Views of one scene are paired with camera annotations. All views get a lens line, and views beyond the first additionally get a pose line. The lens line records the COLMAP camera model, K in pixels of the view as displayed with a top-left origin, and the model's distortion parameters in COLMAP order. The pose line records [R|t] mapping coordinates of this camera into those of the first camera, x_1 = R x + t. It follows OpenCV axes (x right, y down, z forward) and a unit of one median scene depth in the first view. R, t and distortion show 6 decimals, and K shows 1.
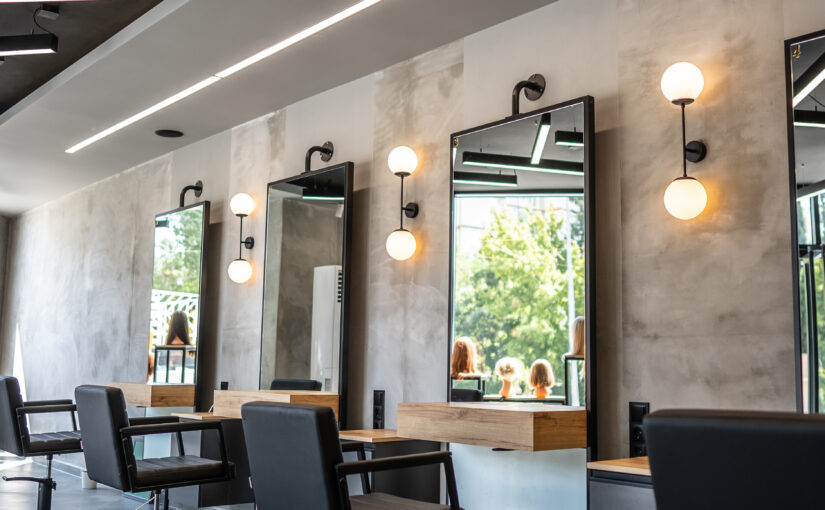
lens RADIAL K [[920.2, 0, 413.3], [0, 920.2, 251.8], [0, 0, 1]] dist [-0.040613, 0.000000]
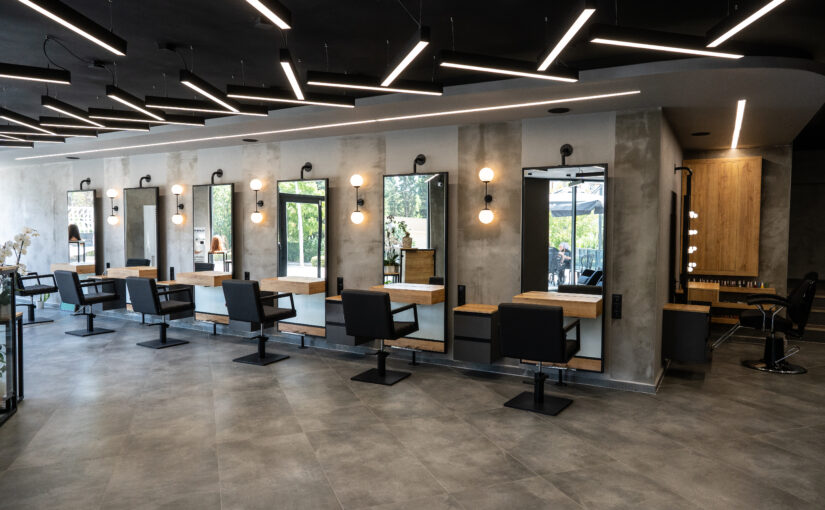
lens RADIAL K [[560.2, 0, 418.2], [0, 560.2, 257.2], [0, 0, 1]] dist [-0.031411, 0.027787]
pose [[0.938680, -0.029105, 0.343560, 0.080178], [-0.032027, 0.984763, 0.170929, -0.185642], [-0.343300, -0.171451, 0.923444, -0.801024]]
